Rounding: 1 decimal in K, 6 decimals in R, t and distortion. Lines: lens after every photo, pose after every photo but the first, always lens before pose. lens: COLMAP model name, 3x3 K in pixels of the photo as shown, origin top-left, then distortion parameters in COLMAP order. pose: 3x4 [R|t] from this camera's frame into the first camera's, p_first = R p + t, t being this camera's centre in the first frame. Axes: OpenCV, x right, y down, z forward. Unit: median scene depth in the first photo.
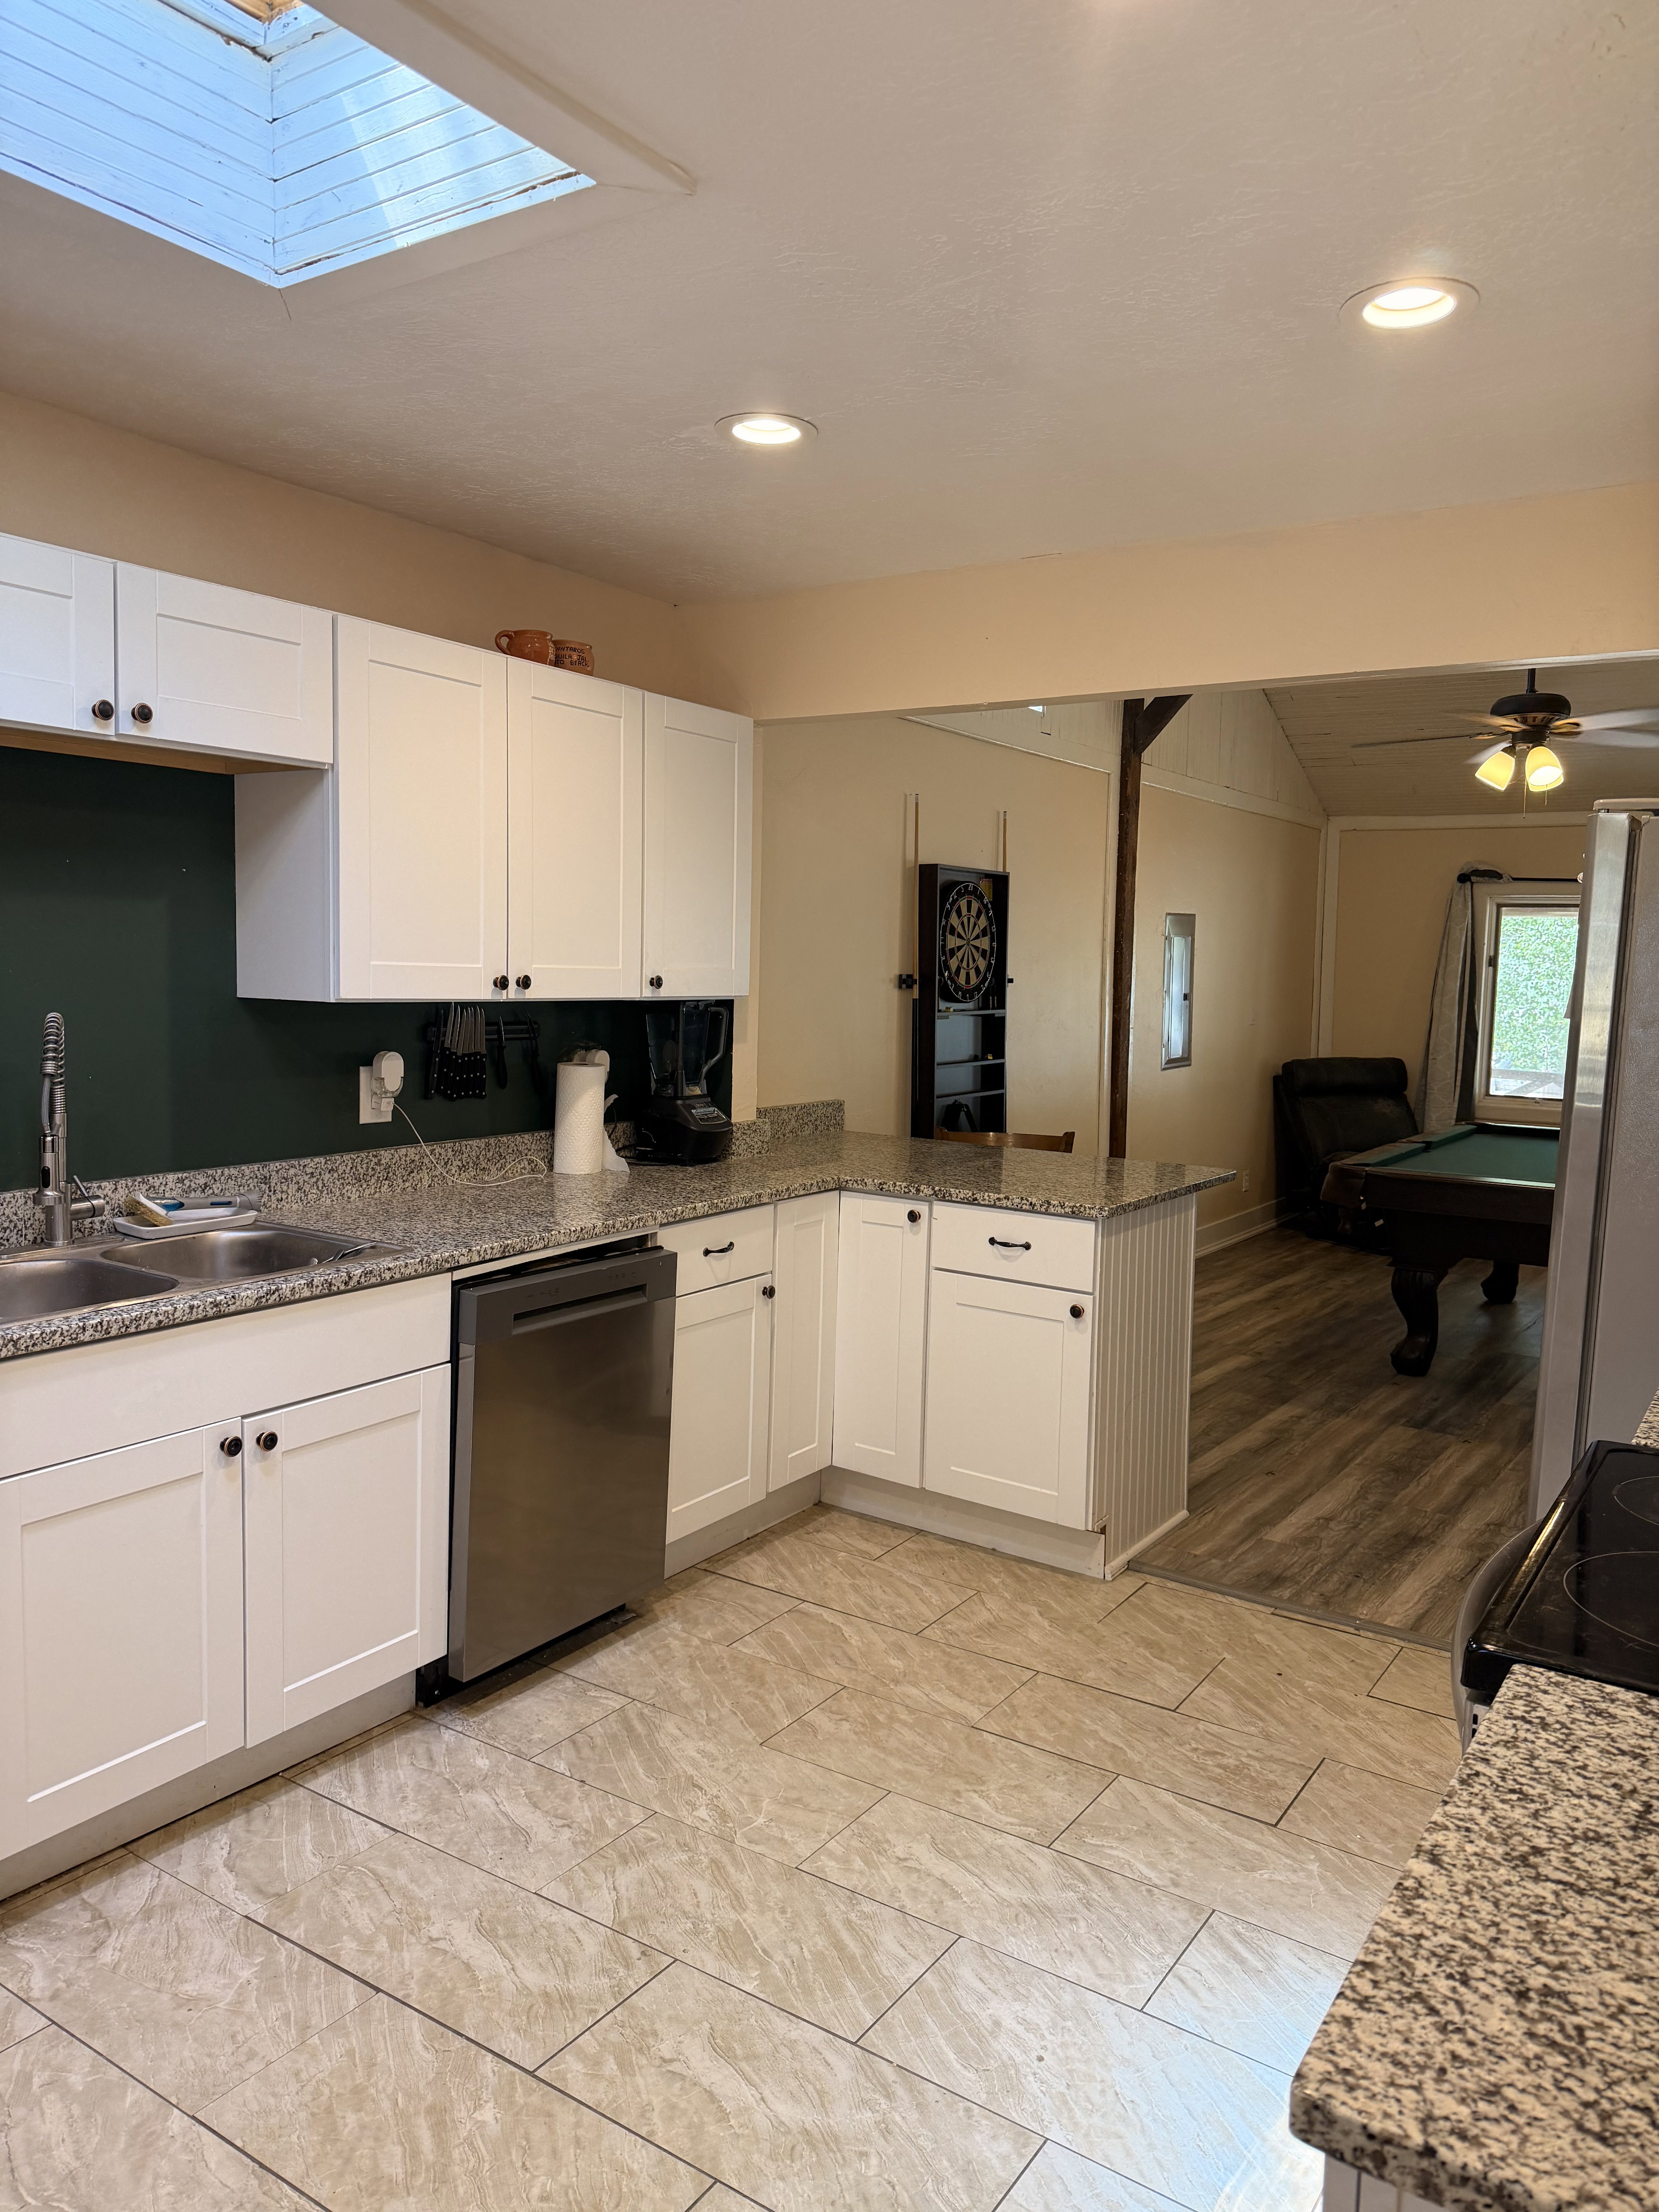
lens RADIAL K [[1551.0, 0, 821.9], [0, 1551.0, 1101.5], [0, 0, 1]] dist [0.057179, -0.070213]
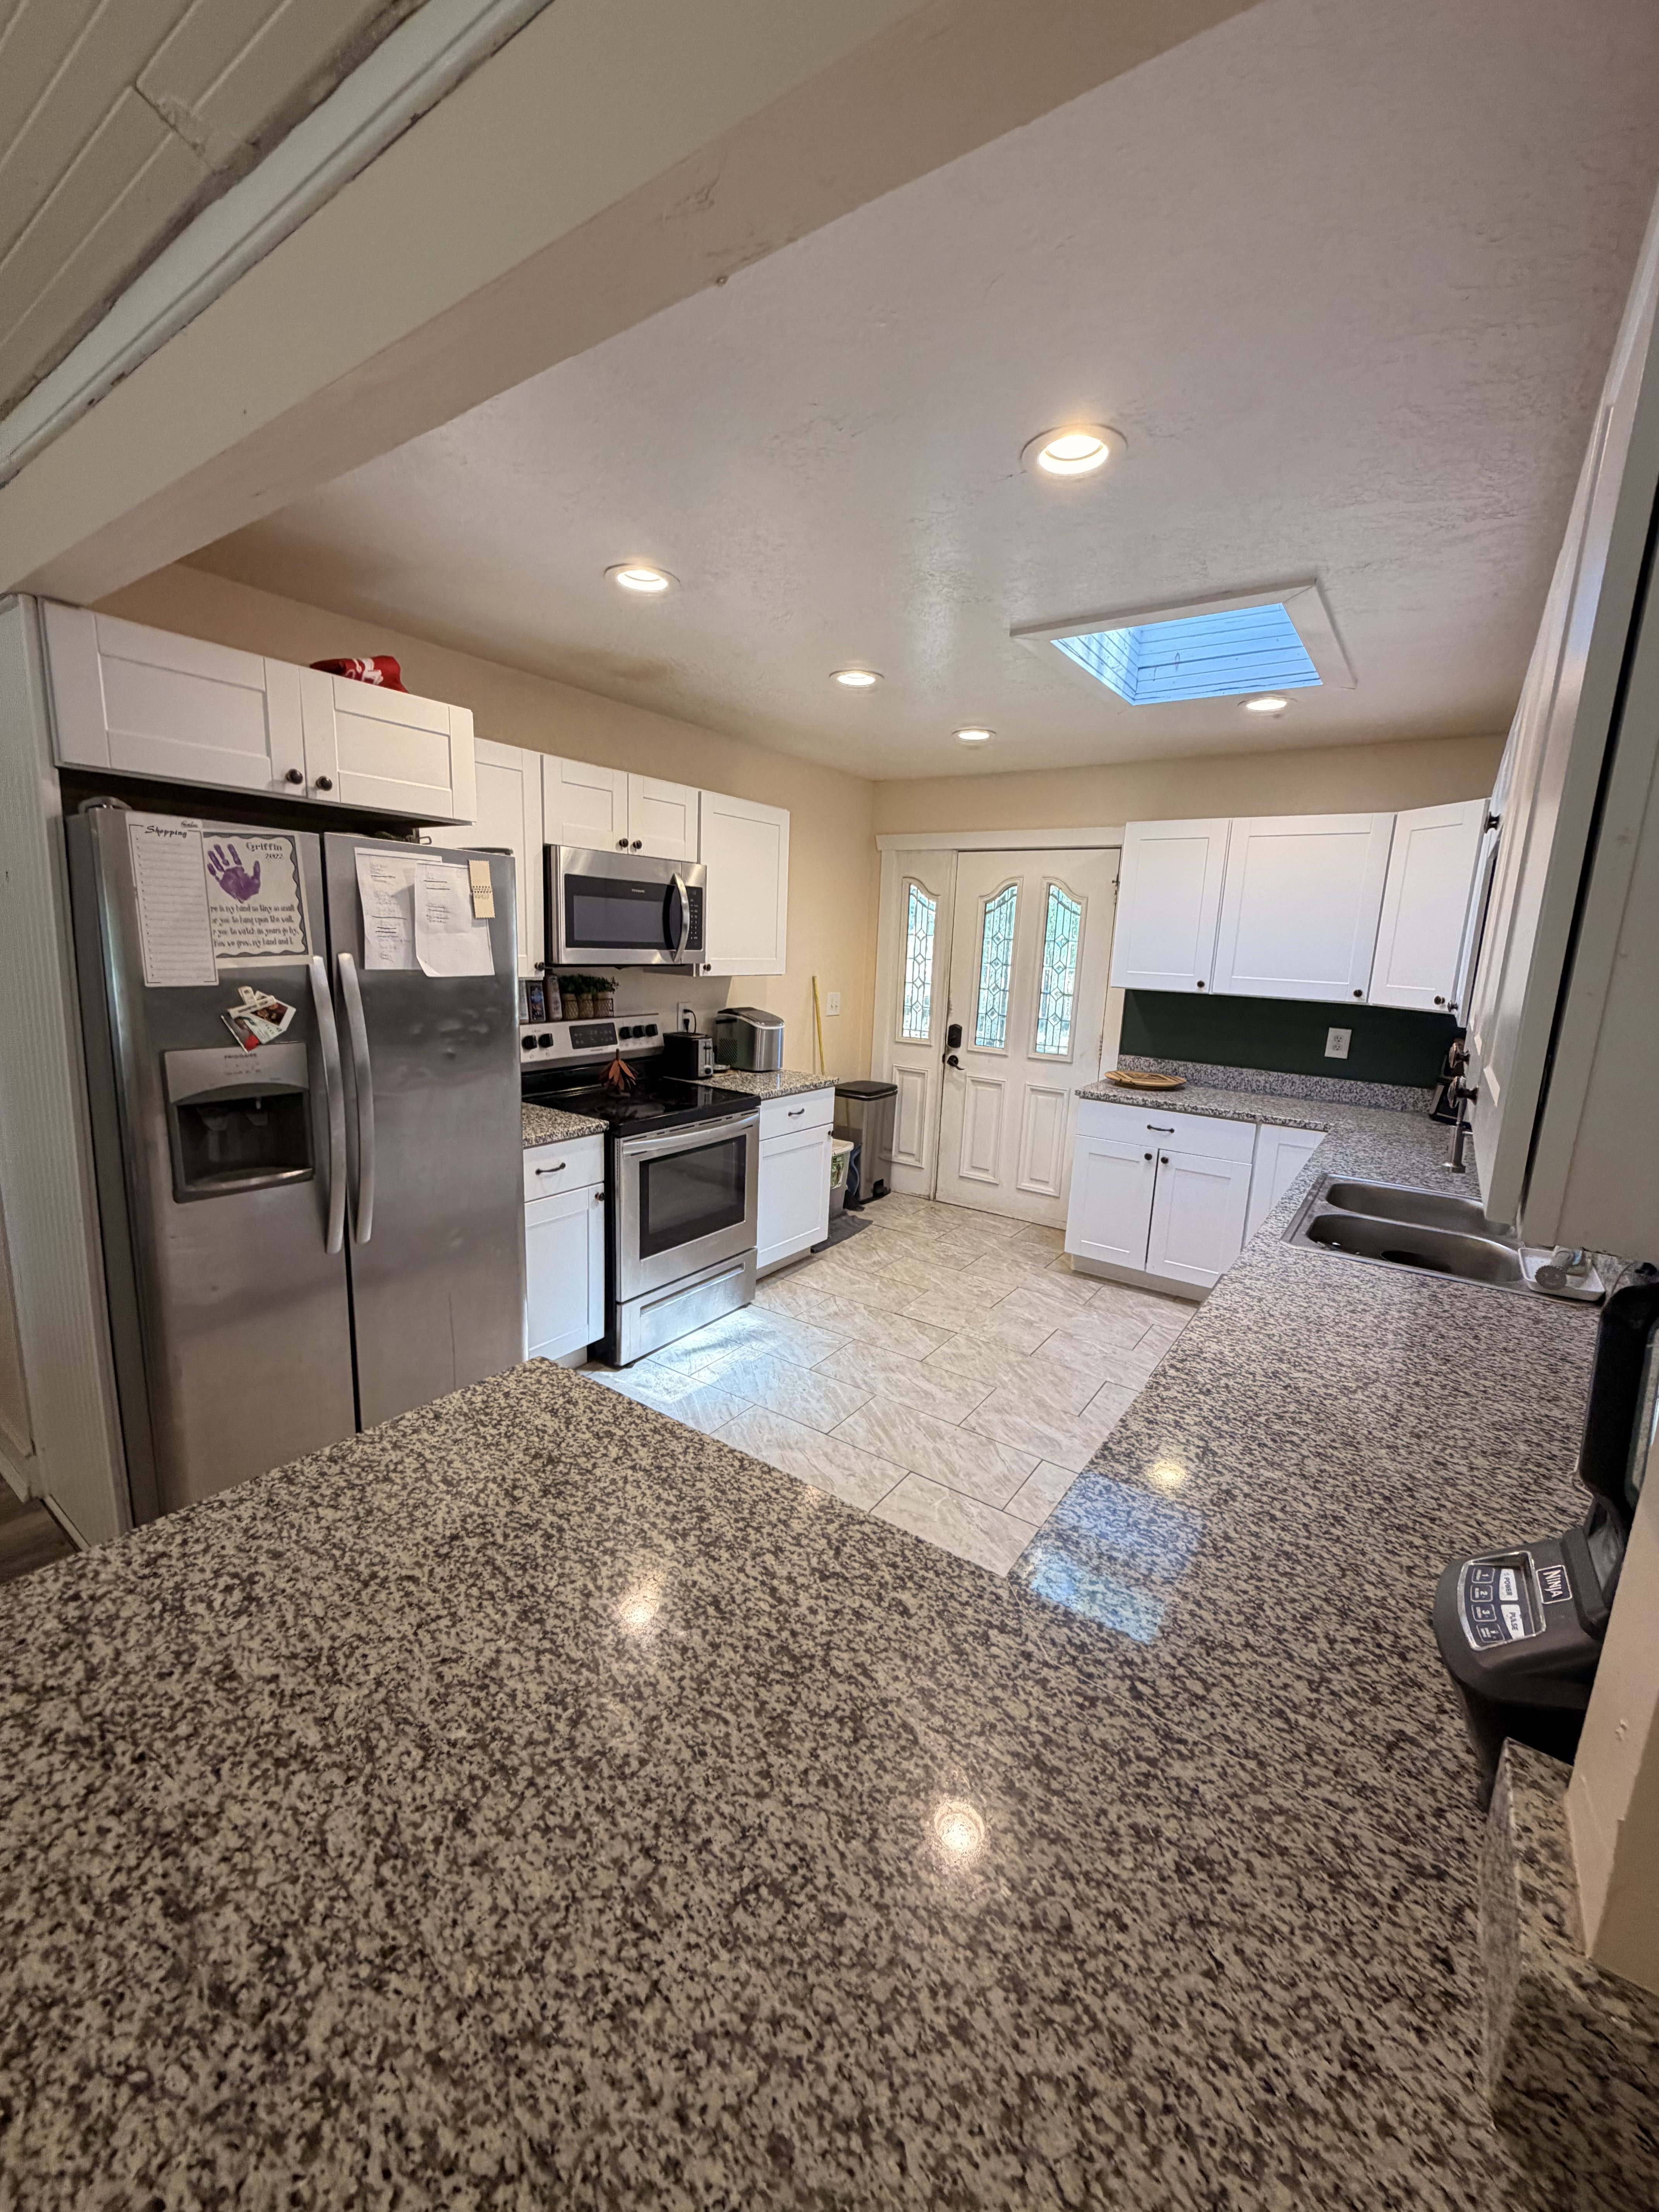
lens RADIAL K [[878.9, 0, 828.4], [0, 878.9, 1106.1], [0, 0, 1]] dist [-0.001216, 0.000833]
pose [[-0.997687, -0.067573, 0.007349, 0.077330], [-0.062840, 0.958172, 0.279207, -0.152634], [-0.025909, 0.278100, -0.960203, 1.447358]]
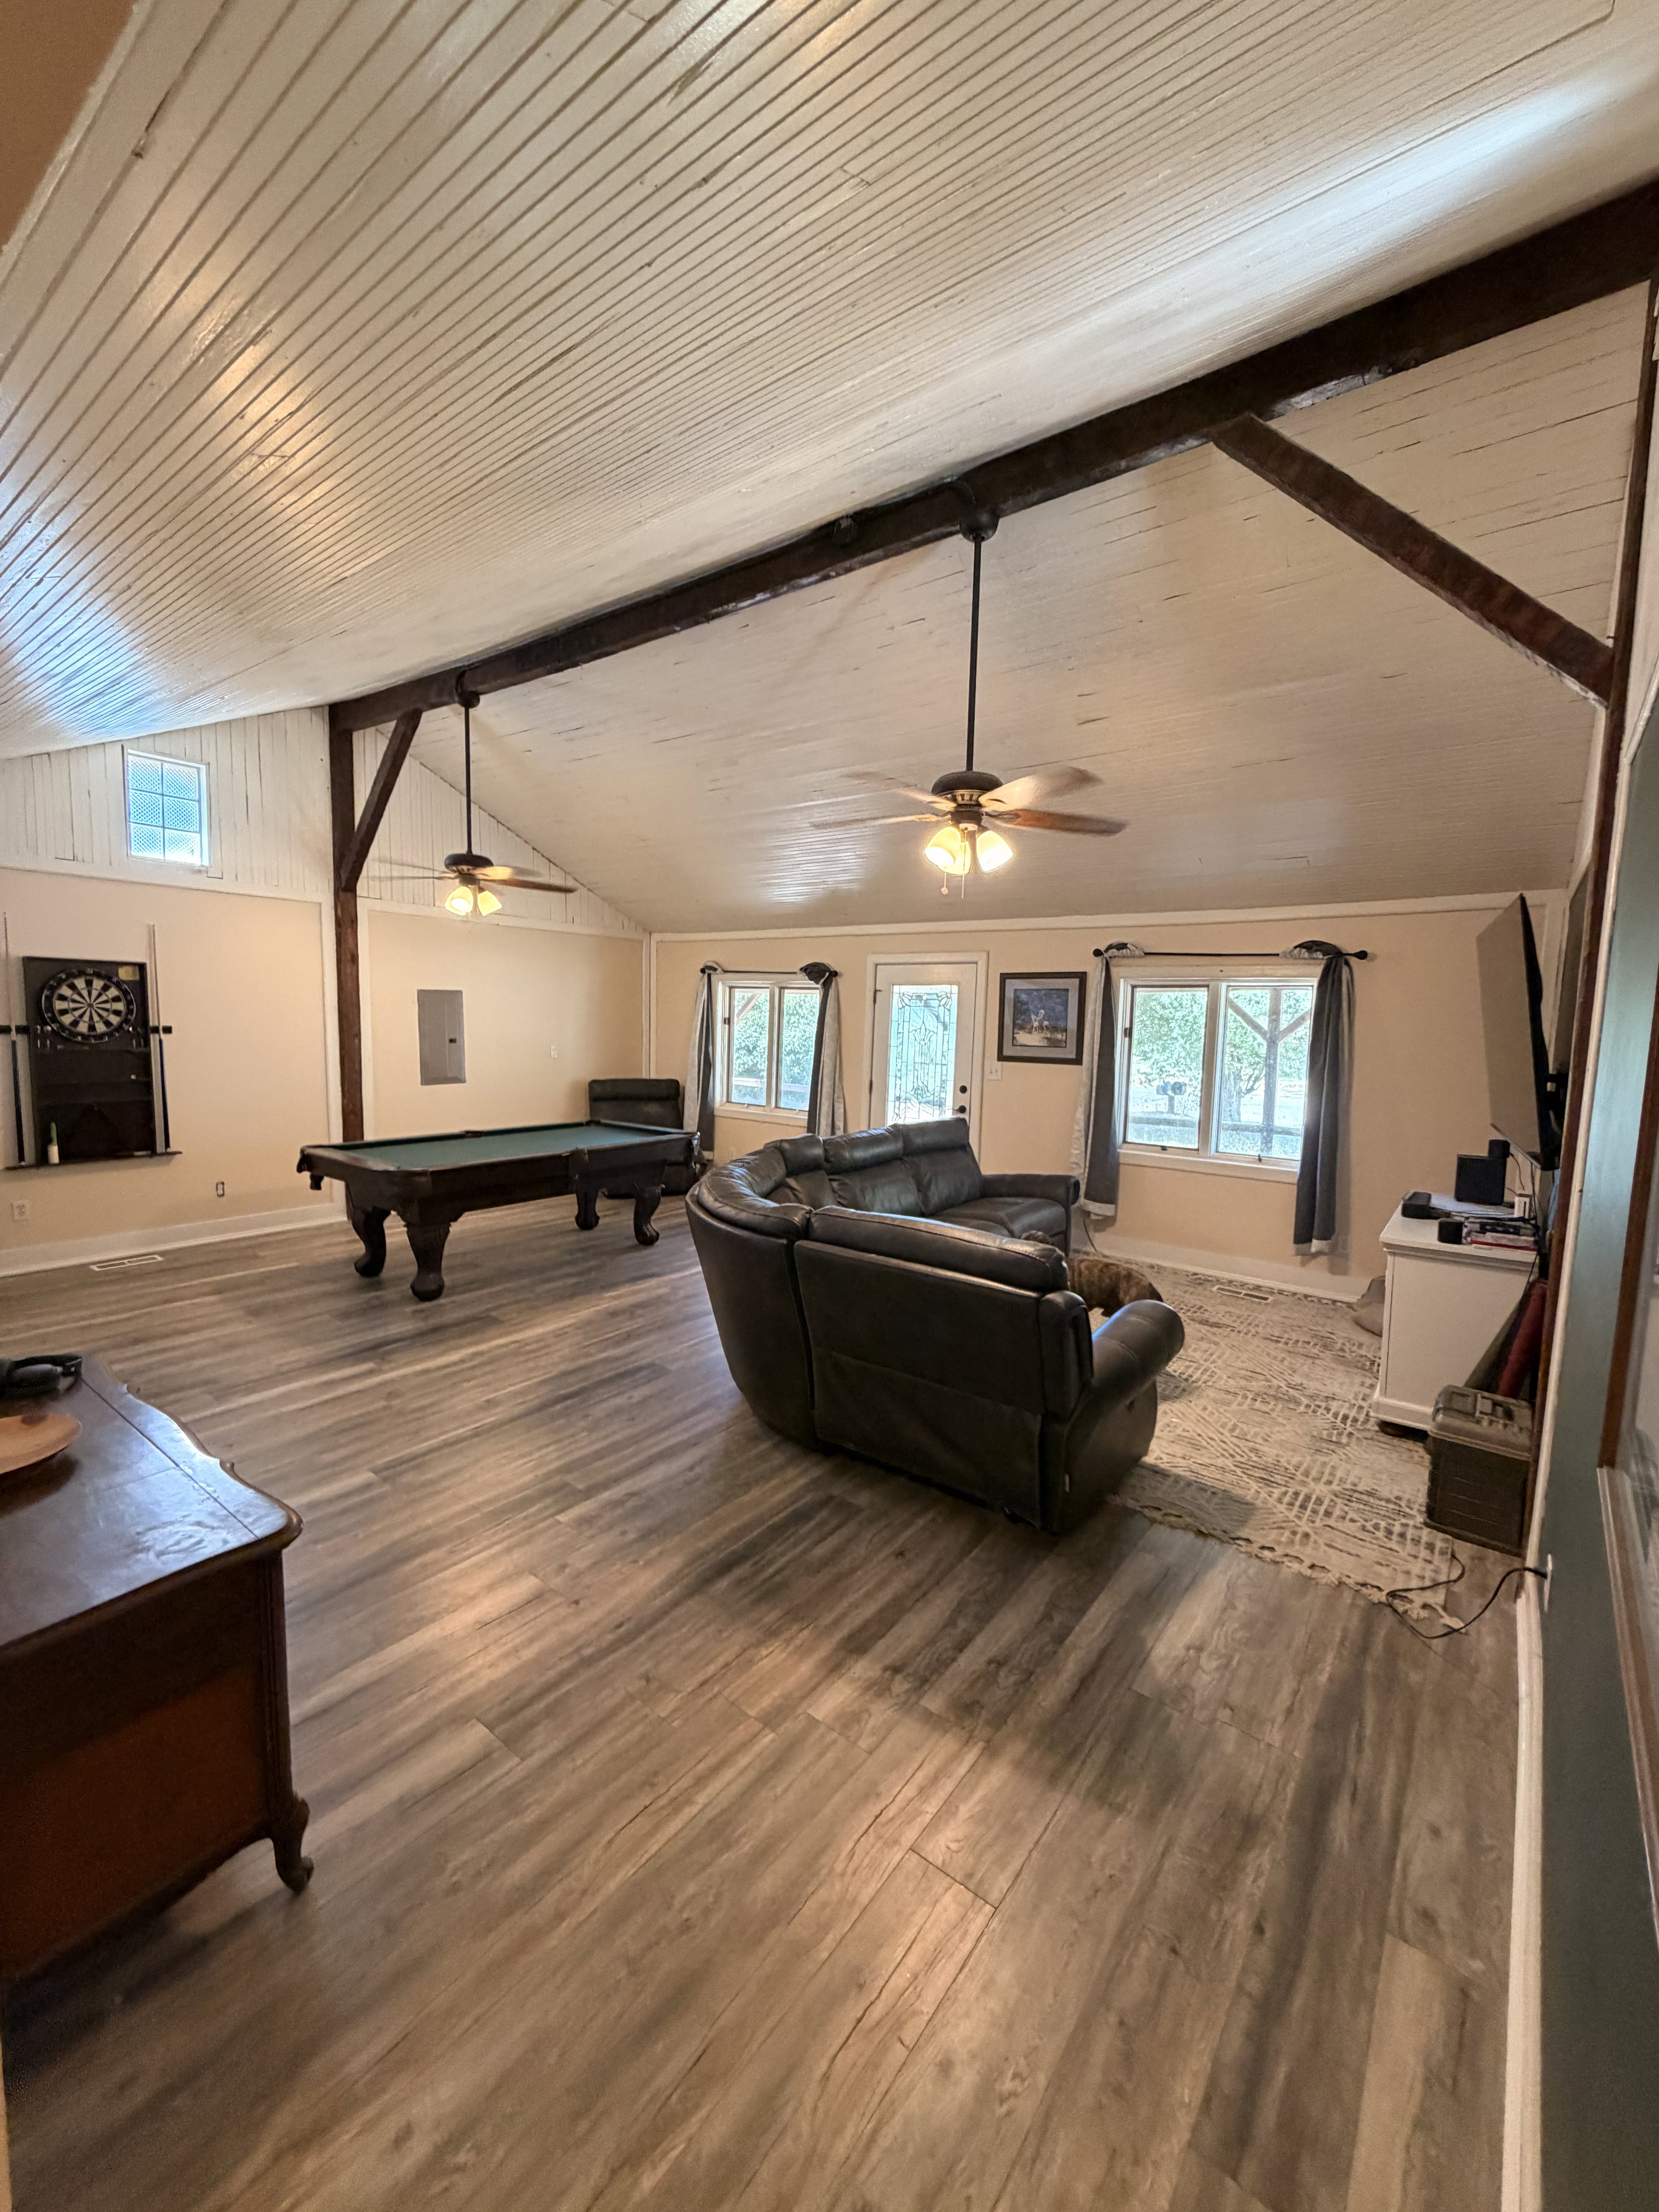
lens RADIAL K [[878.9, 0, 828.1], [0, 878.9, 1100.5], [0, 0, 1]] dist [-0.001216, 0.000833]
pose [[0.999117, 0.011393, -0.040439, 1.557365], [-0.011274, 0.999931, 0.003171, -0.026156], [0.040472, -0.002712, 0.999177, 0.199036]]
